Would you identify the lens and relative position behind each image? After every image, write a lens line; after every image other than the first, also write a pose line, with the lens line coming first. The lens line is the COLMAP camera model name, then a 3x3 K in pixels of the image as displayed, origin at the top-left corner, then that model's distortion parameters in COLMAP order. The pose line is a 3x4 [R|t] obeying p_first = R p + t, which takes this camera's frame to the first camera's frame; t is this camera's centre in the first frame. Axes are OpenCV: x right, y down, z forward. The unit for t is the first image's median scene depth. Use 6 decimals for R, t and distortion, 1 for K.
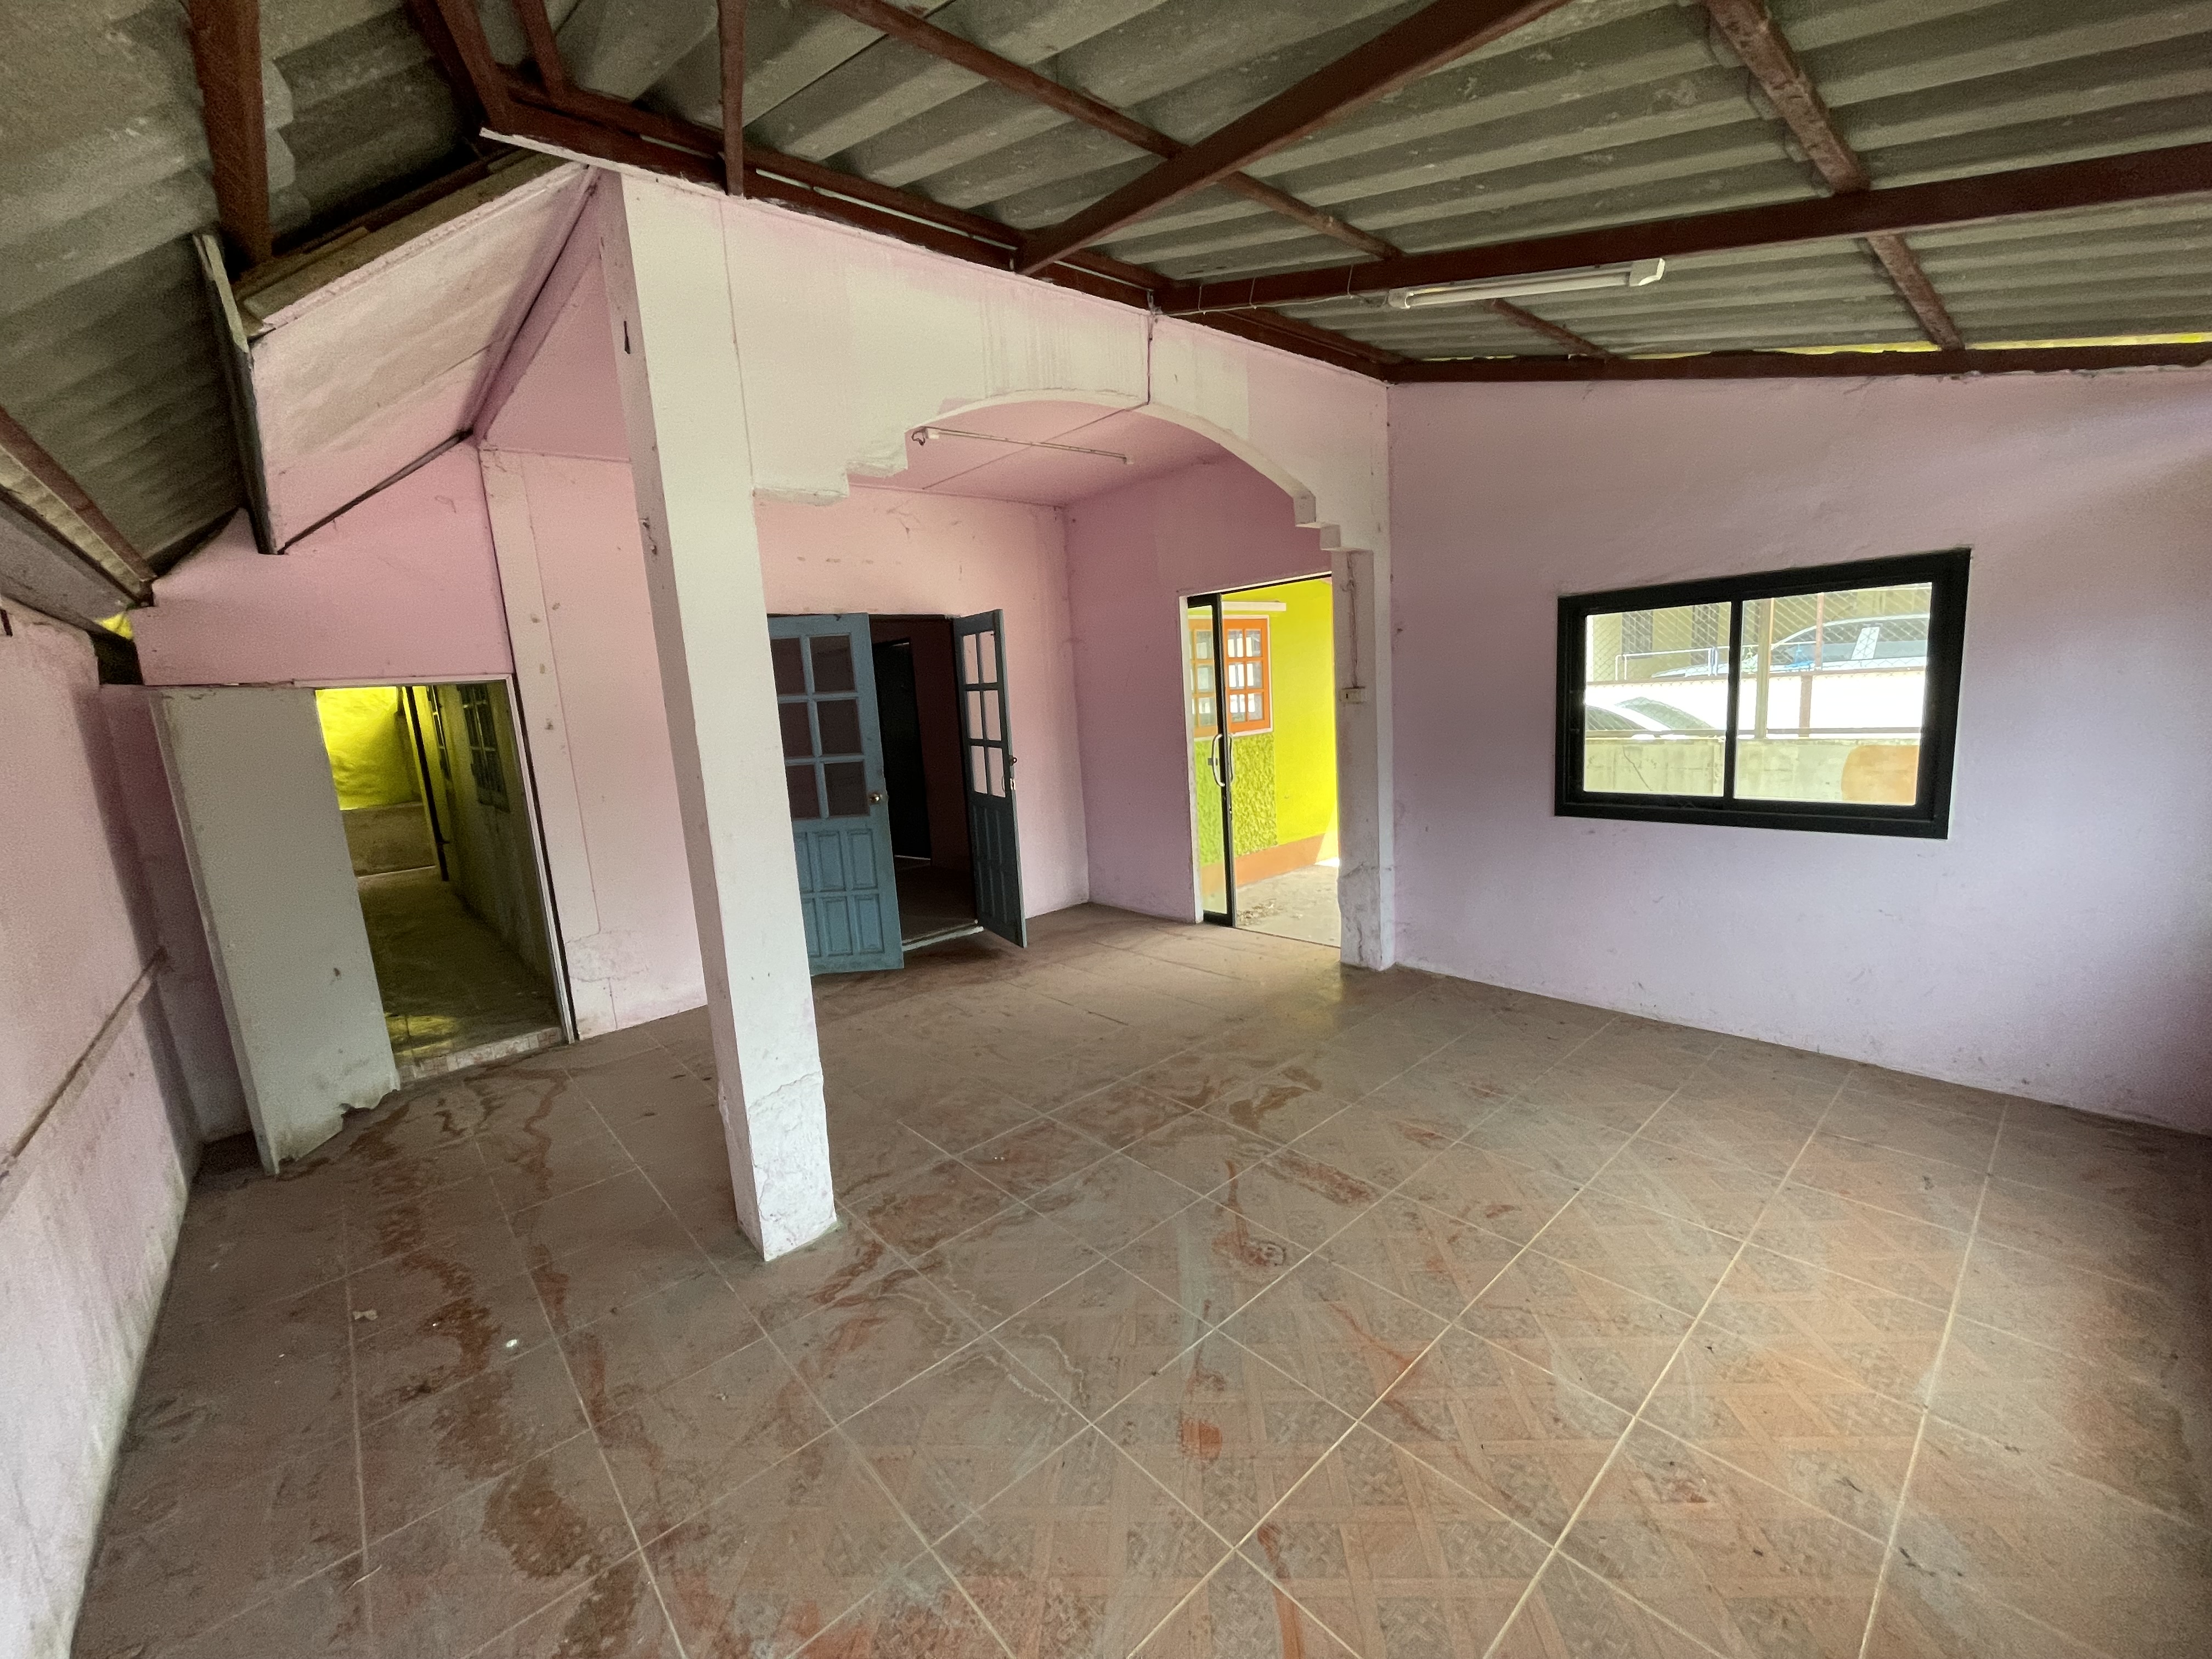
lens RADIAL K [[892.7, 0, 1111.3], [0, 892.7, 834.3], [0, 0, 1]] dist [-0.000906, 0.000008]
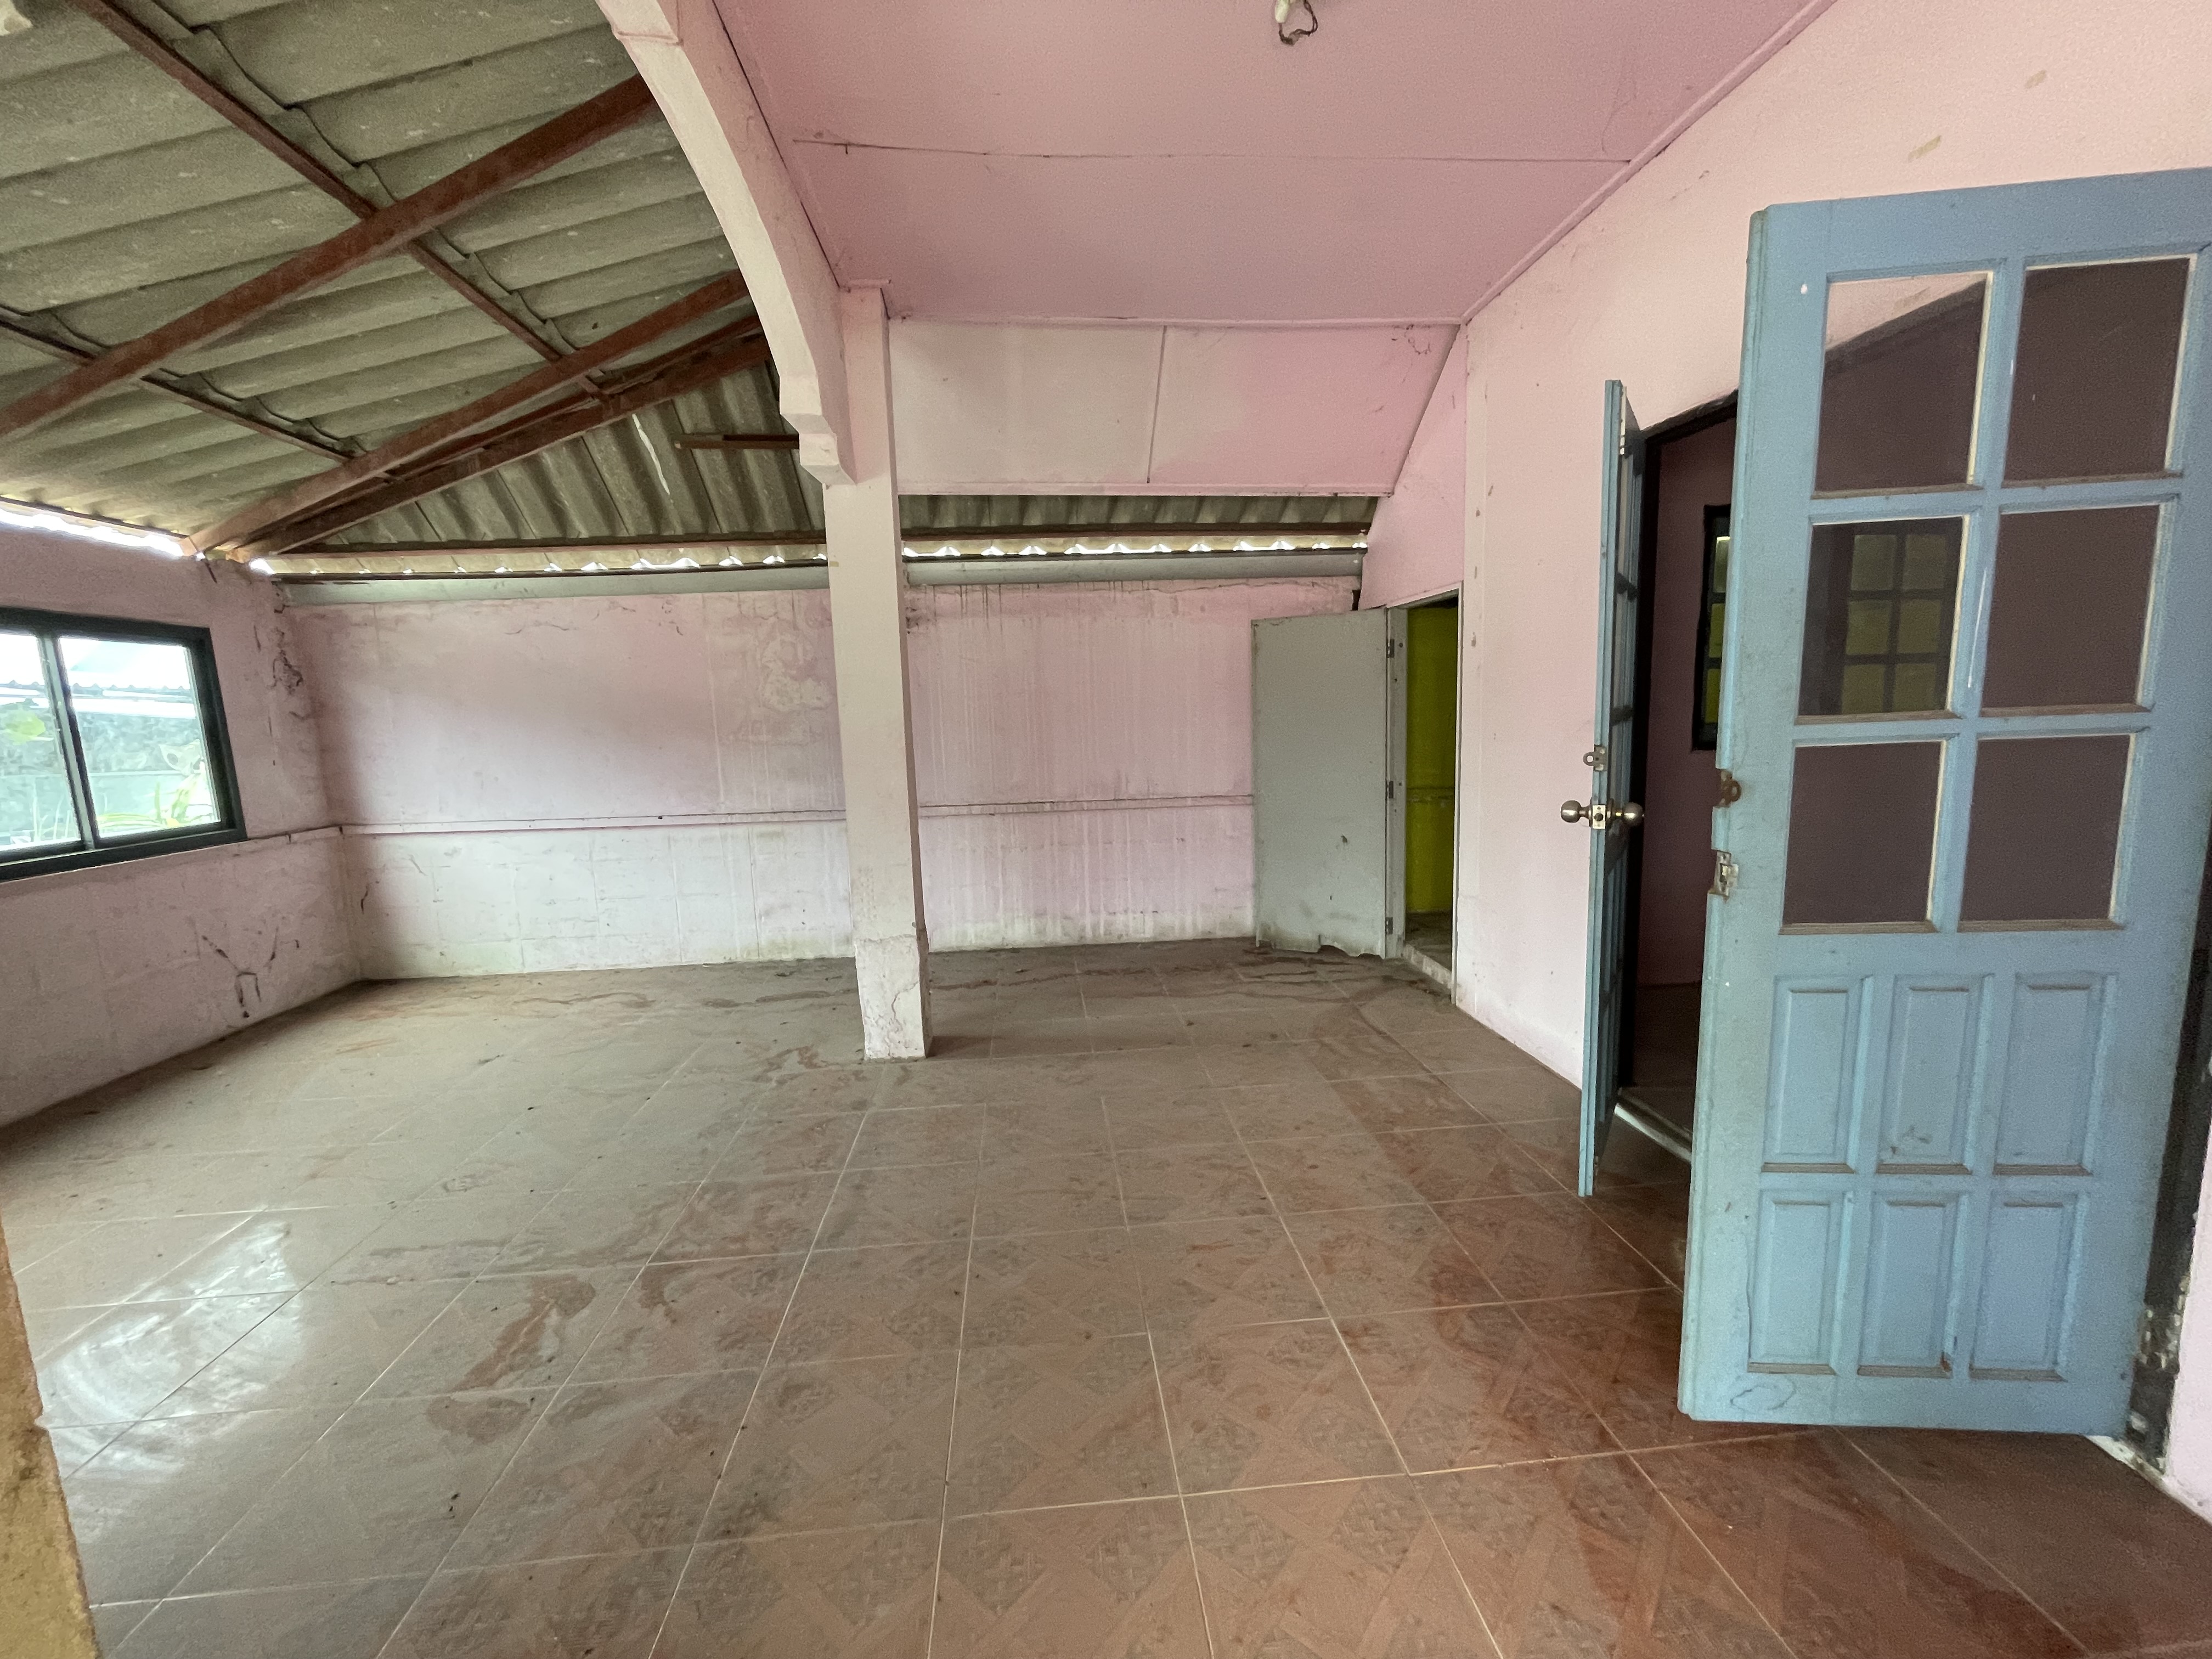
lens RADIAL K [[892.7, 0, 1111.3], [0, 892.7, 834.3], [0, 0, 1]] dist [-0.000906, 0.000008]
pose [[-0.594210, 0.194768, -0.780372, 0.336685], [-0.062363, 0.956160, 0.286129, -0.207919], [0.801889, 0.218687, -0.556013, 1.527272]]
